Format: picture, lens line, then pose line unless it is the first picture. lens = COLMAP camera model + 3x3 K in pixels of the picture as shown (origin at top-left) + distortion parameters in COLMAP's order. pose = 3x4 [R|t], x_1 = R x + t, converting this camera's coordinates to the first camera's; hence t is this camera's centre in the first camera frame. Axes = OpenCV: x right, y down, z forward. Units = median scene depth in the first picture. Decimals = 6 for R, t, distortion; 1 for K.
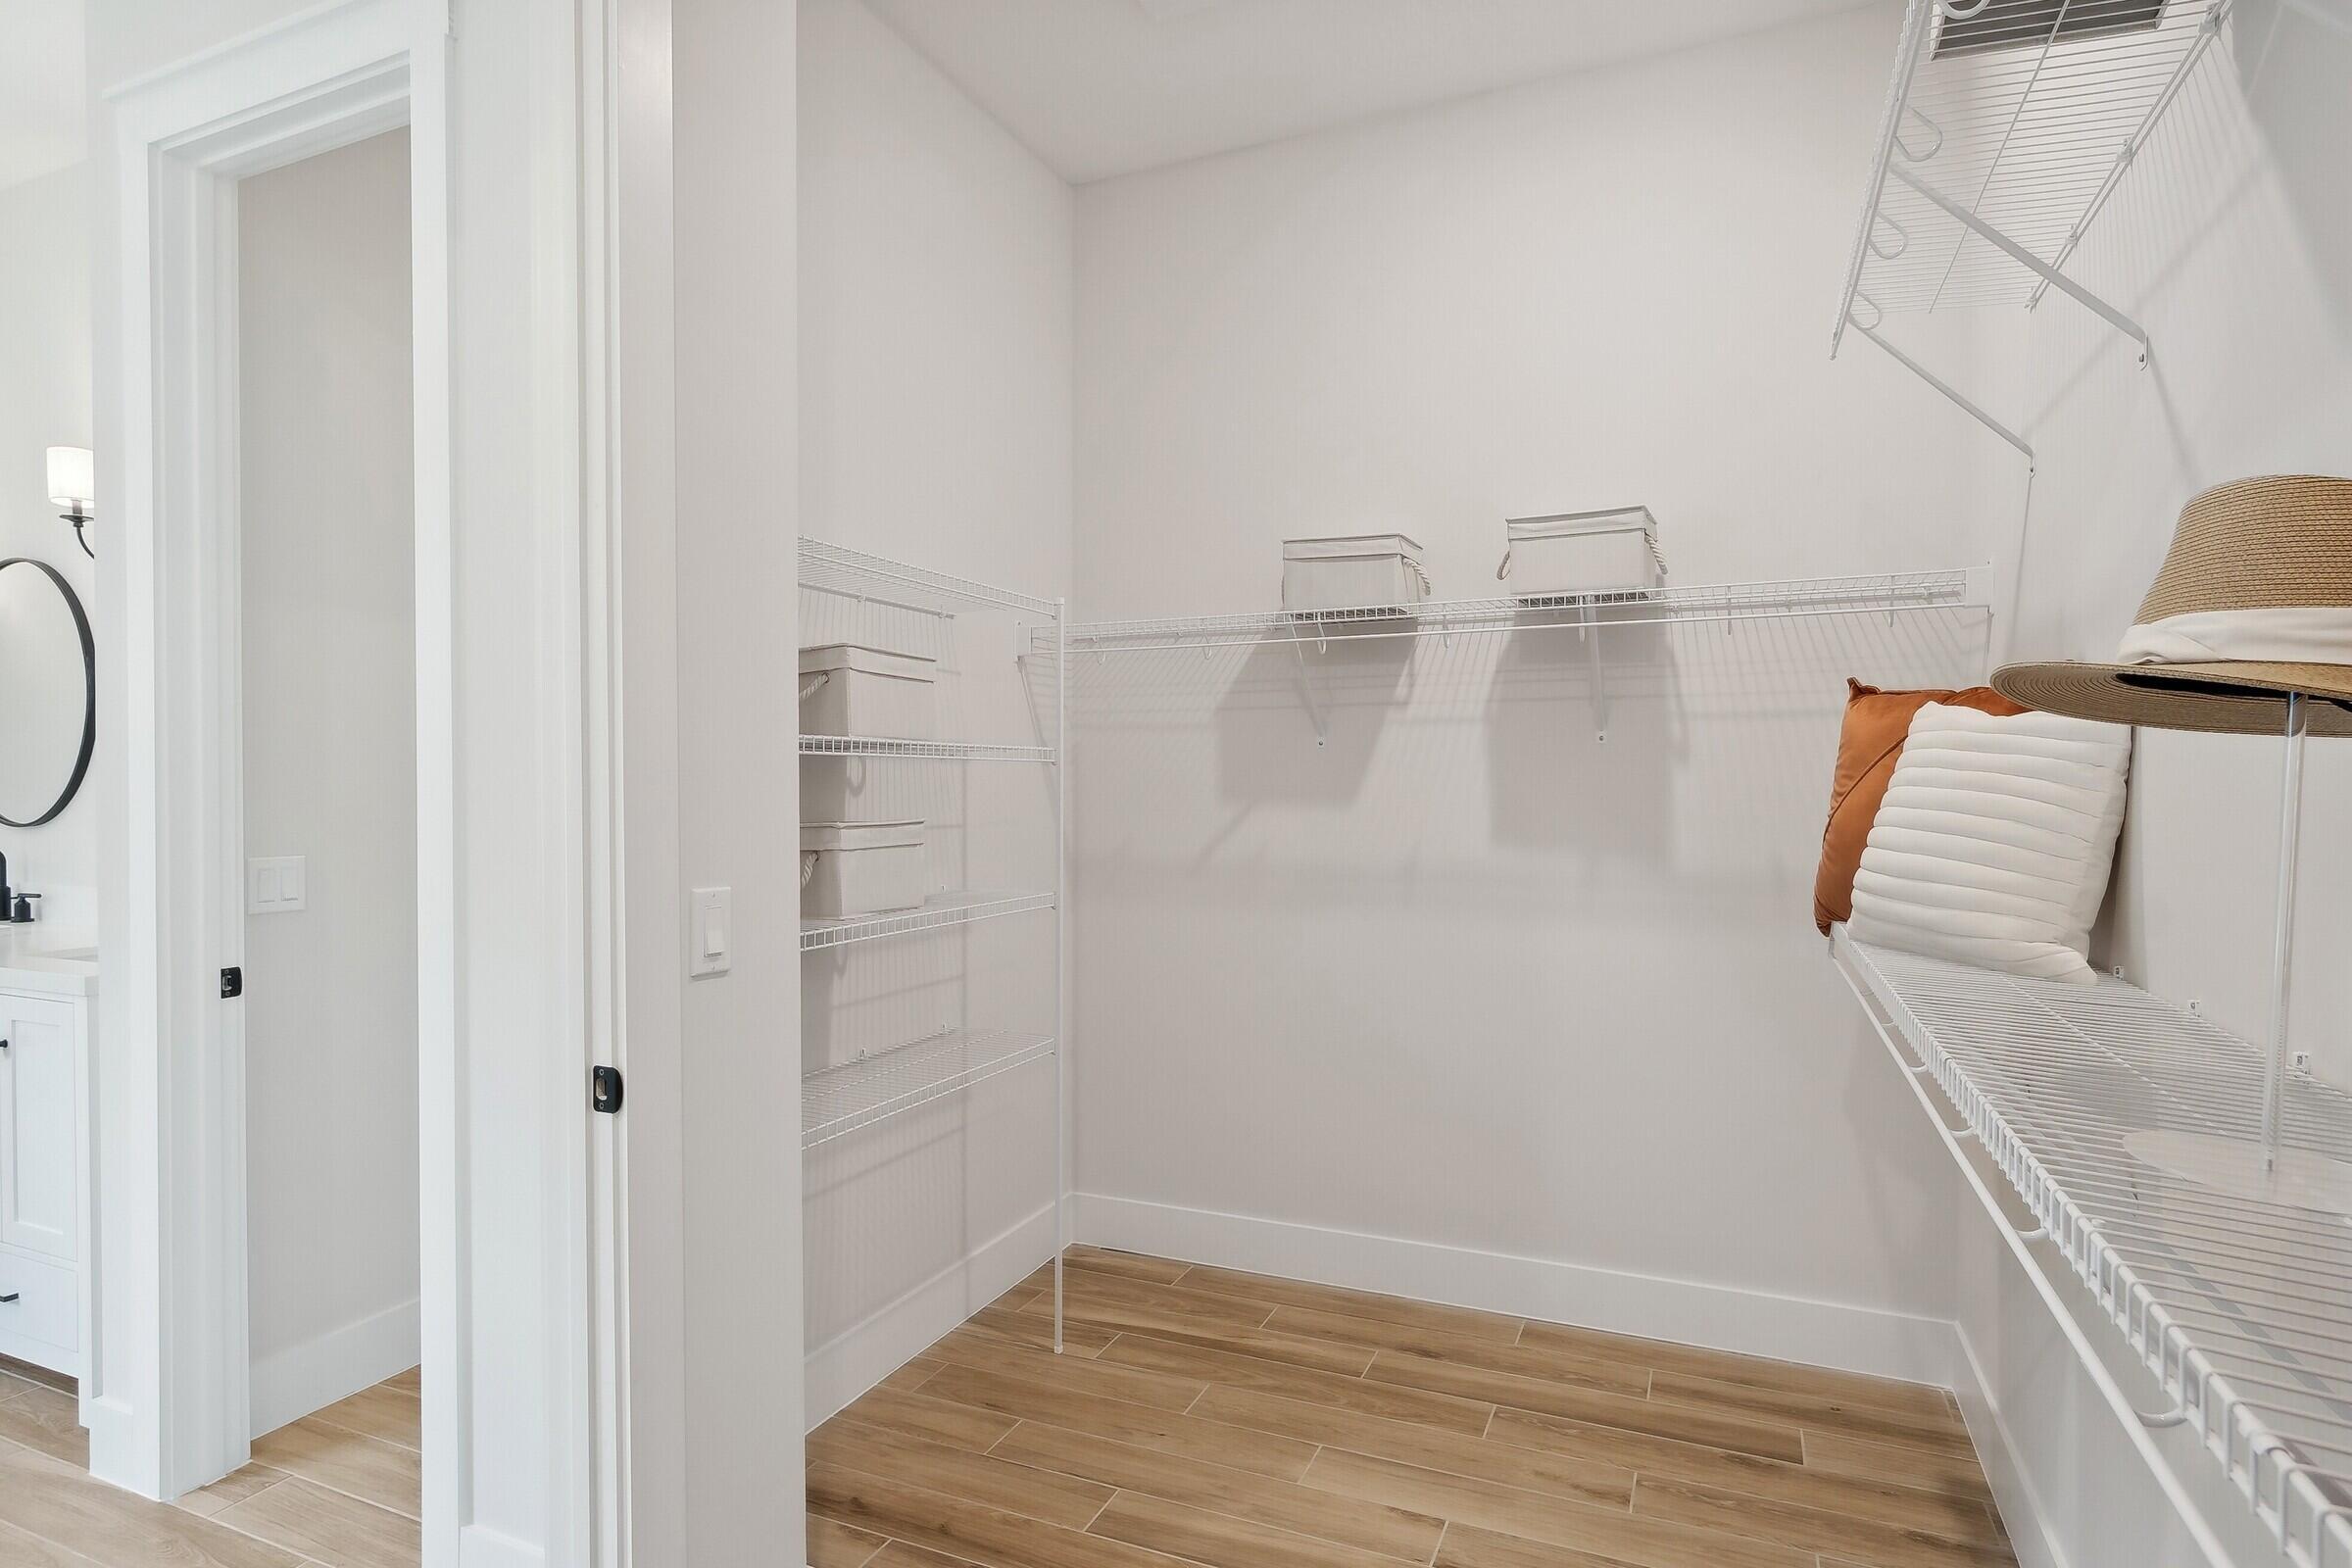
lens RADIAL K [[1278.9, 0, 1126.9], [0, 1278.9, 794.8], [0, 0, 1]] dist [0.001277, 0.001180]
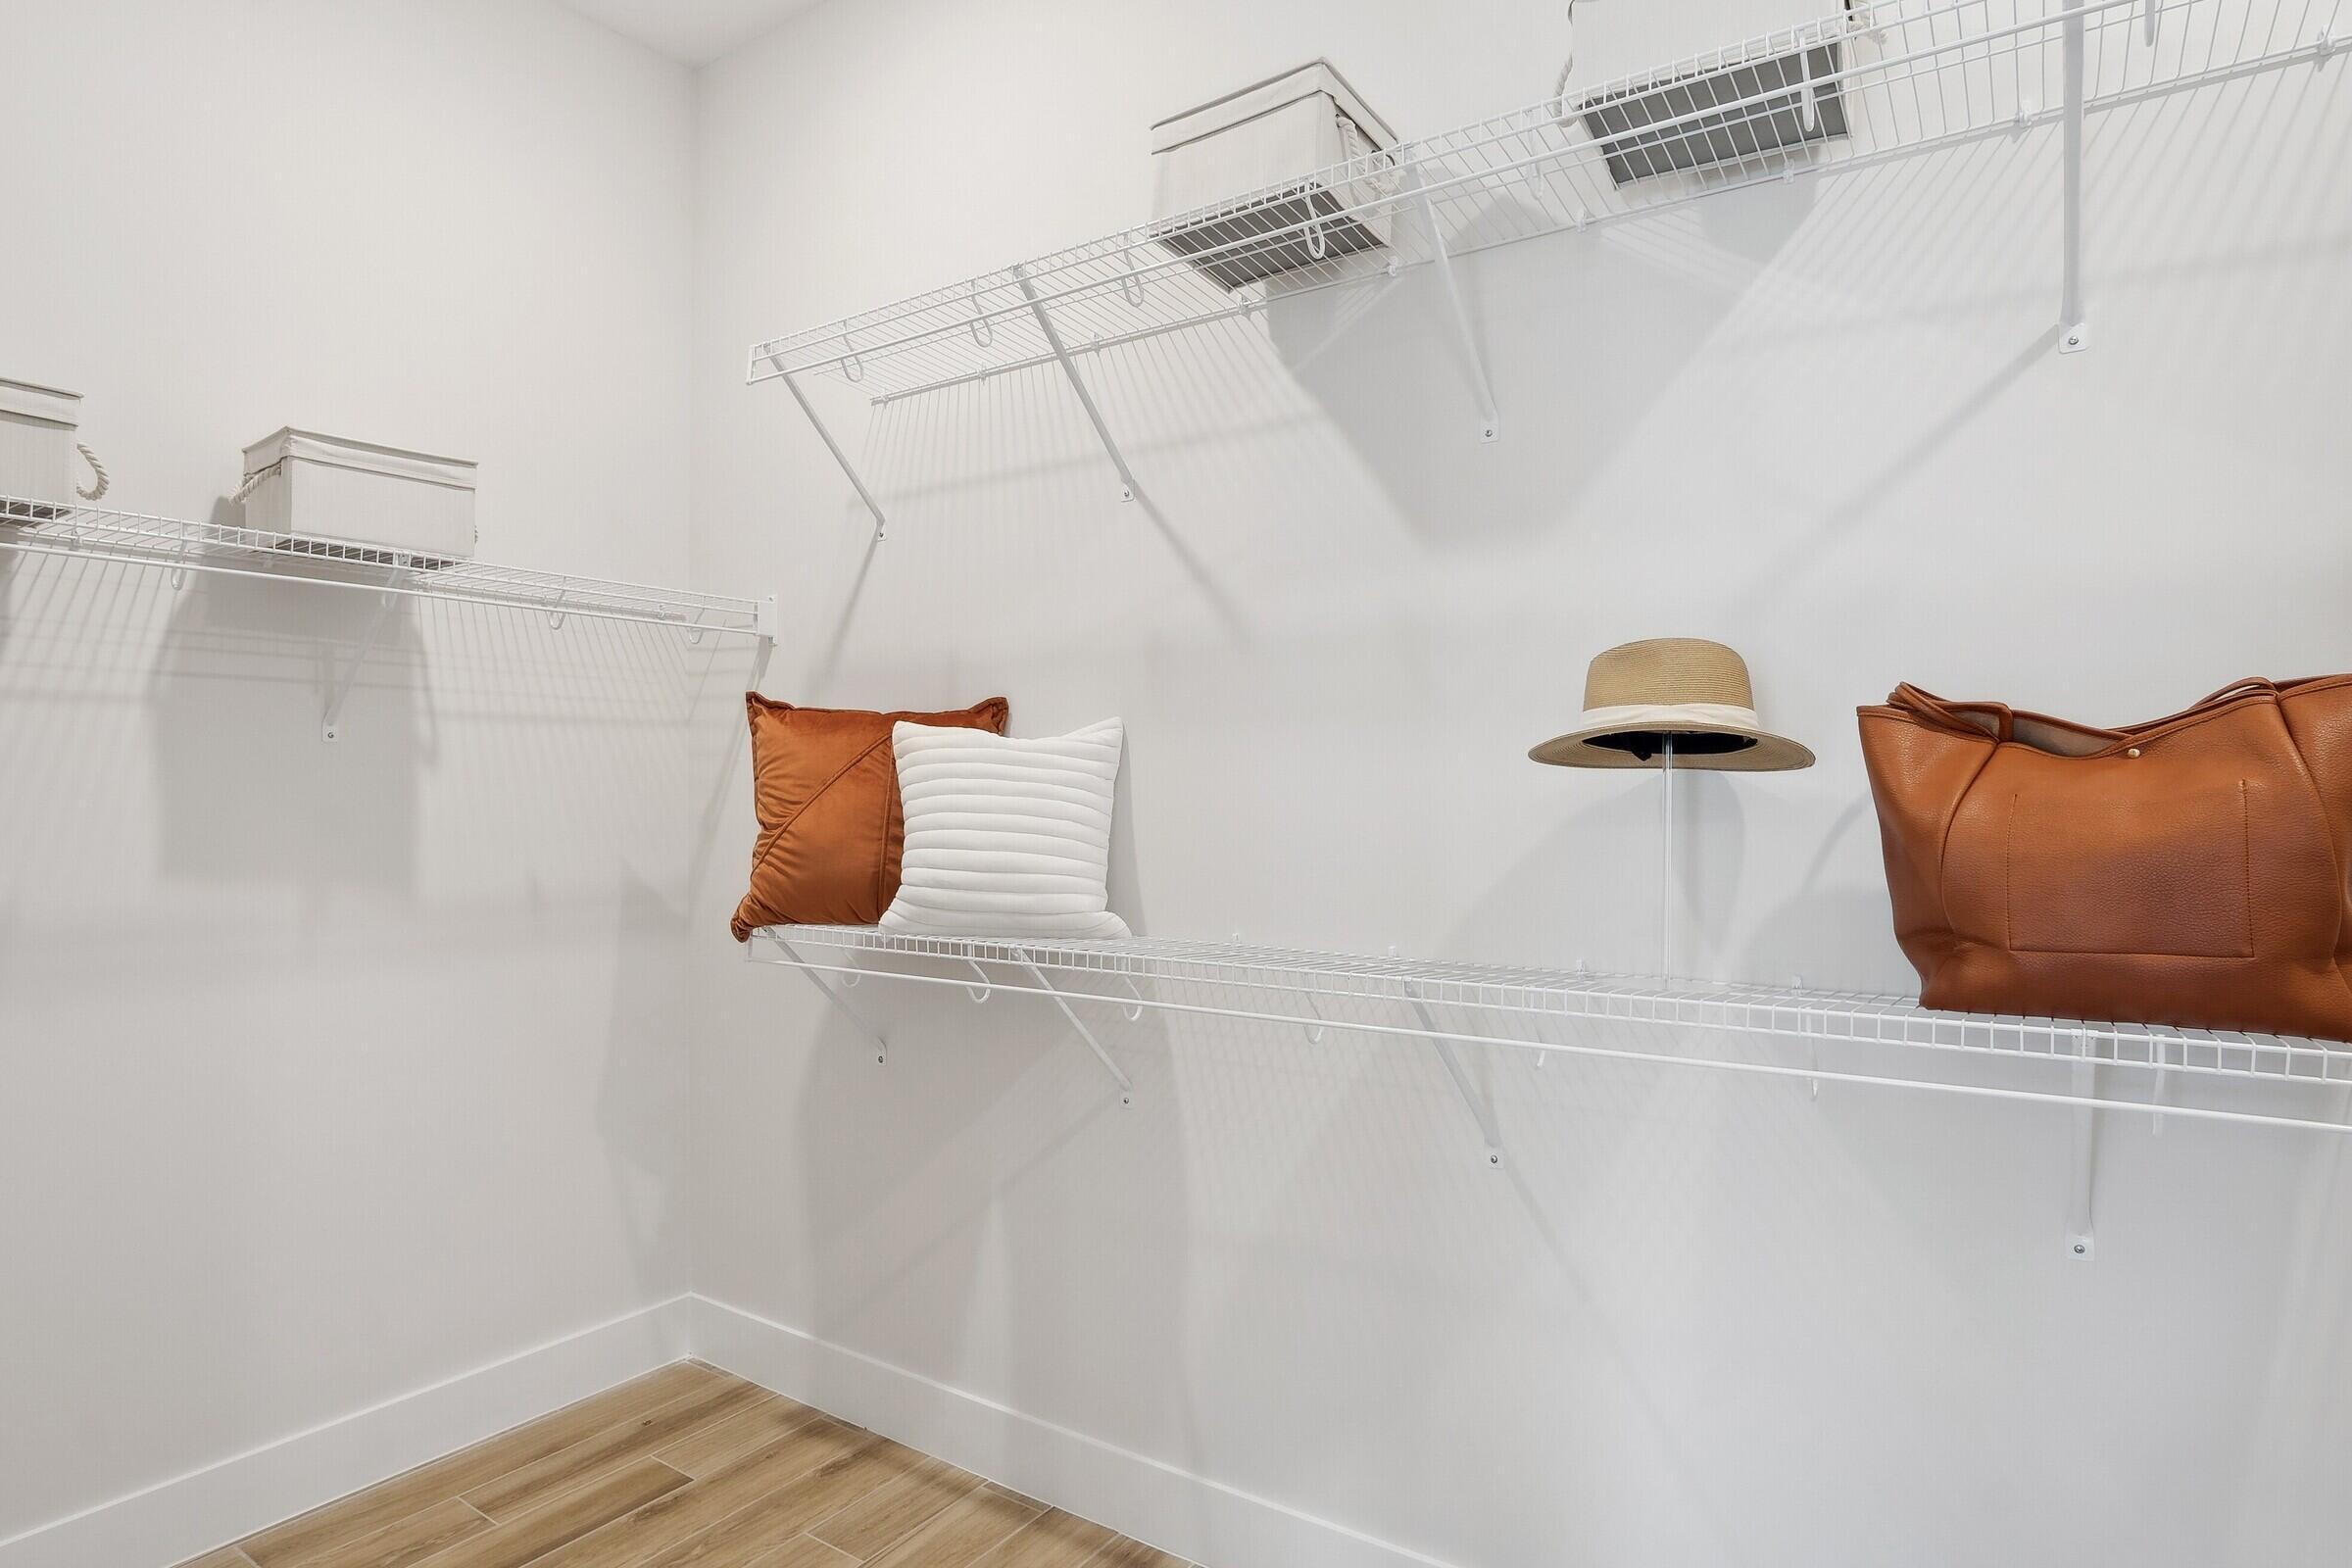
lens RADIAL K [[1268.7, 0, 1189.4], [0, 1268.7, 779.8], [0, 0, 1]] dist [-0.016479, 0.000975]
pose [[0.161038, 0.009923, 0.986898, -0.330590], [0.010563, 0.999875, -0.011777, -0.002904], [-0.986892, 0.012321, 0.160913, 0.400296]]
